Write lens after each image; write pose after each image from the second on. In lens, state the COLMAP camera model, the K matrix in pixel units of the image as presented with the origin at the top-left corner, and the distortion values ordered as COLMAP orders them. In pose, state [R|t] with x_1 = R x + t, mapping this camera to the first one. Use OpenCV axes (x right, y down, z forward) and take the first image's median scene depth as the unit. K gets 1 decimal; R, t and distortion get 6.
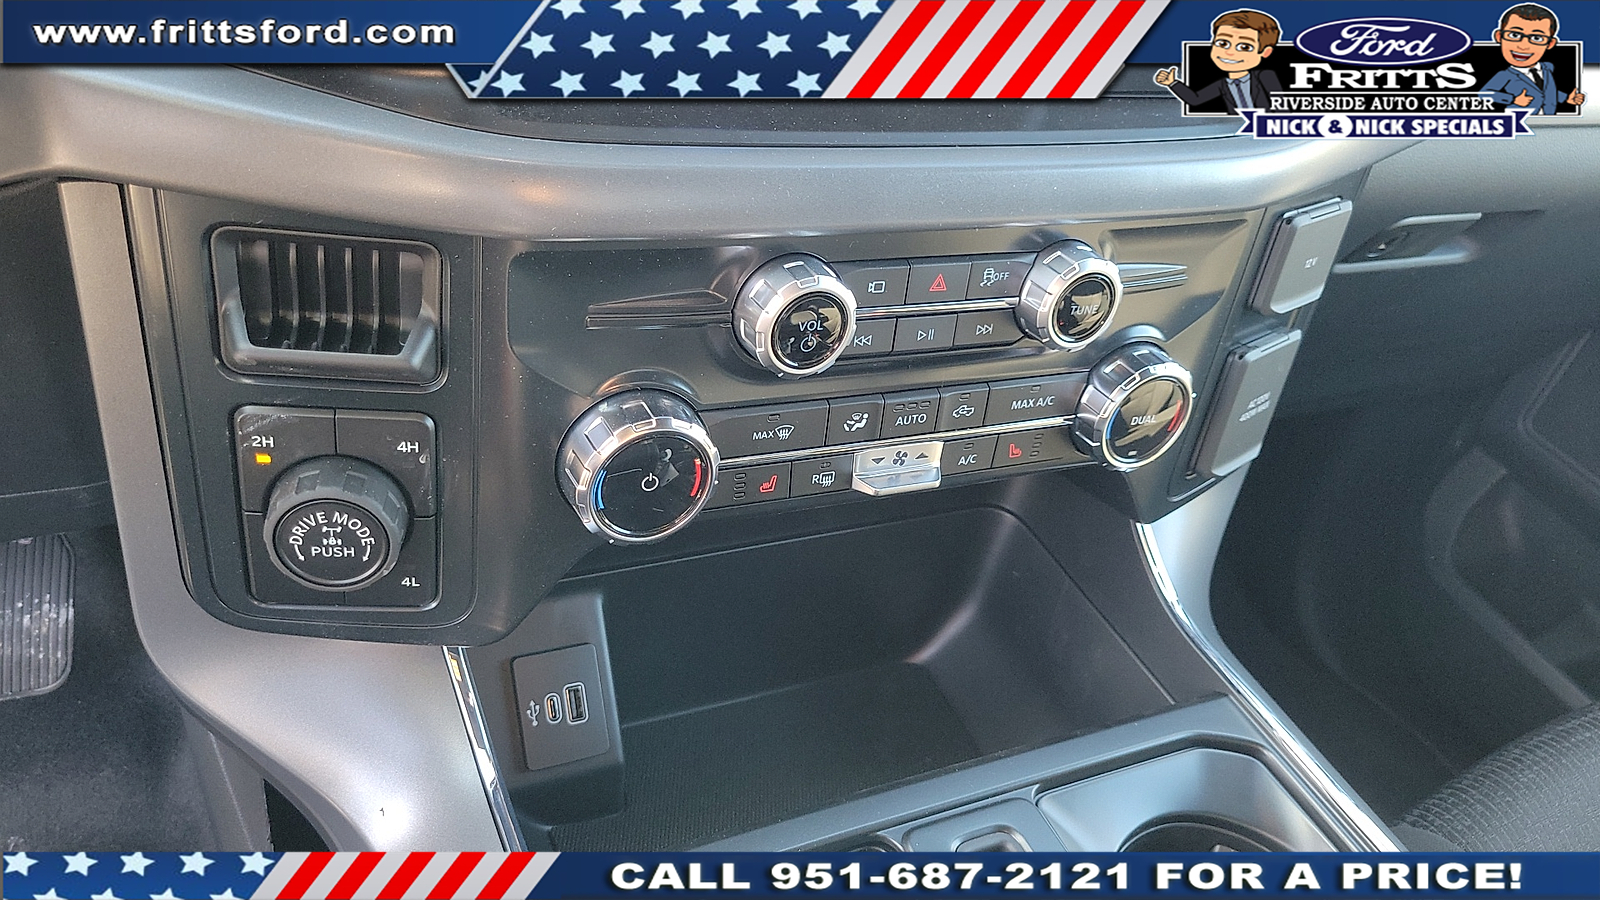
lens RADIAL K [[1202.6, 0, 792.9], [0, 1202.6, 446.7], [0, 0, 1]] dist [0.011335, 0.000522]
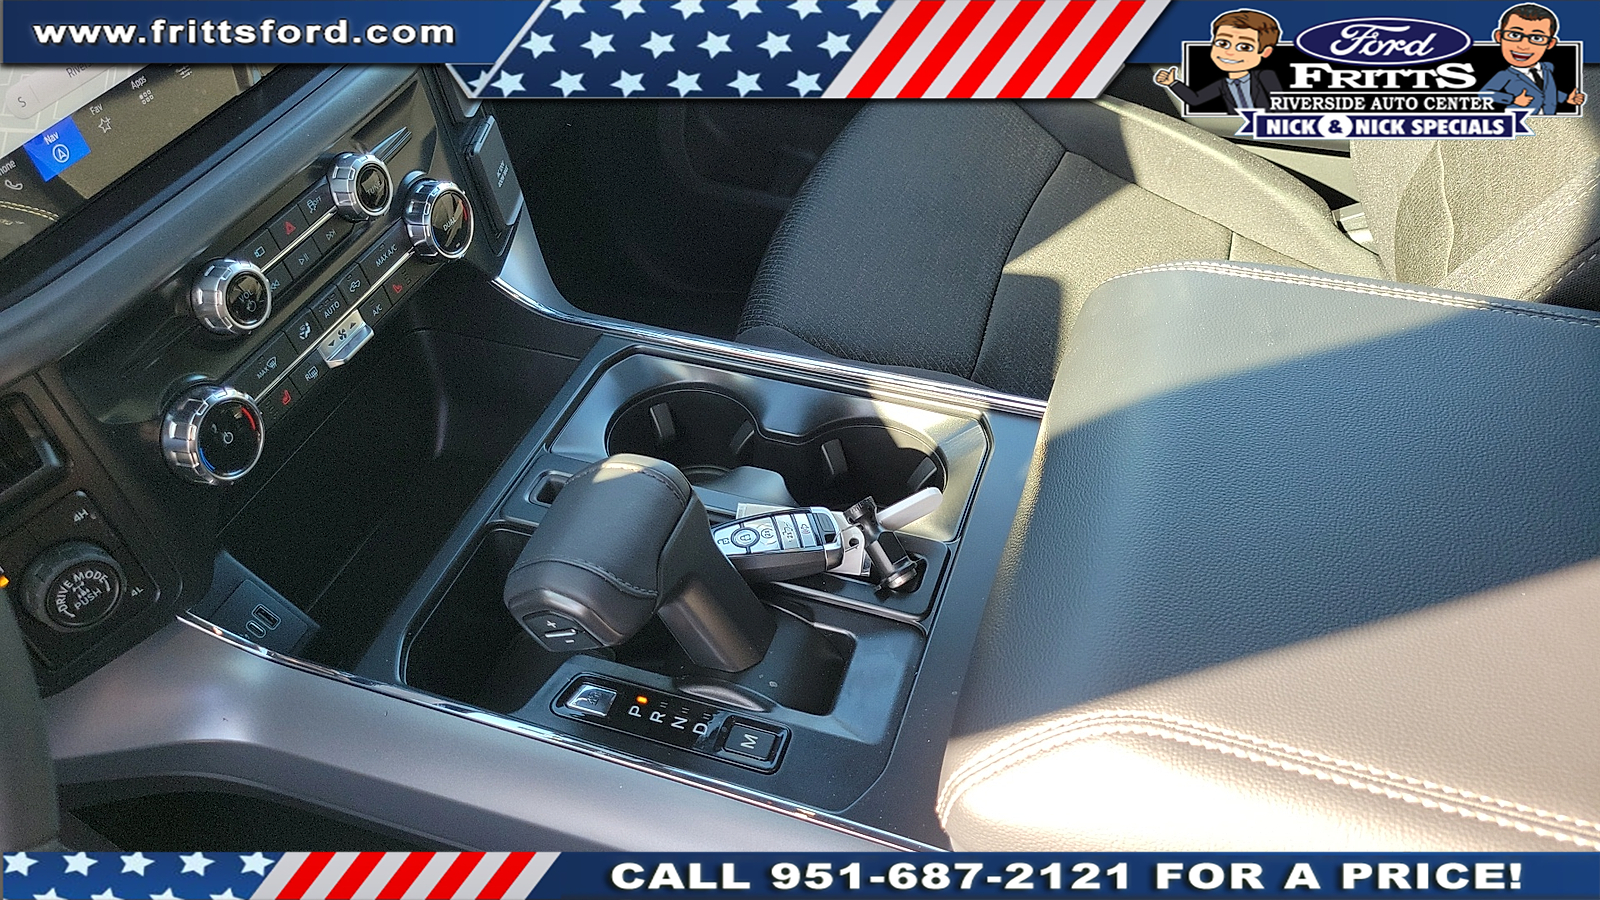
lens RADIAL K [[1202.6, 0, 802.1], [0, 1202.6, 456.5], [0, 0, 1]] dist [0.011335, 0.000522]
pose [[0.677797, -0.640718, 0.360654, -0.172967], [0.568072, 0.767766, 0.296361, 0.007684], [-0.466782, 0.004005, 0.884363, -0.660186]]
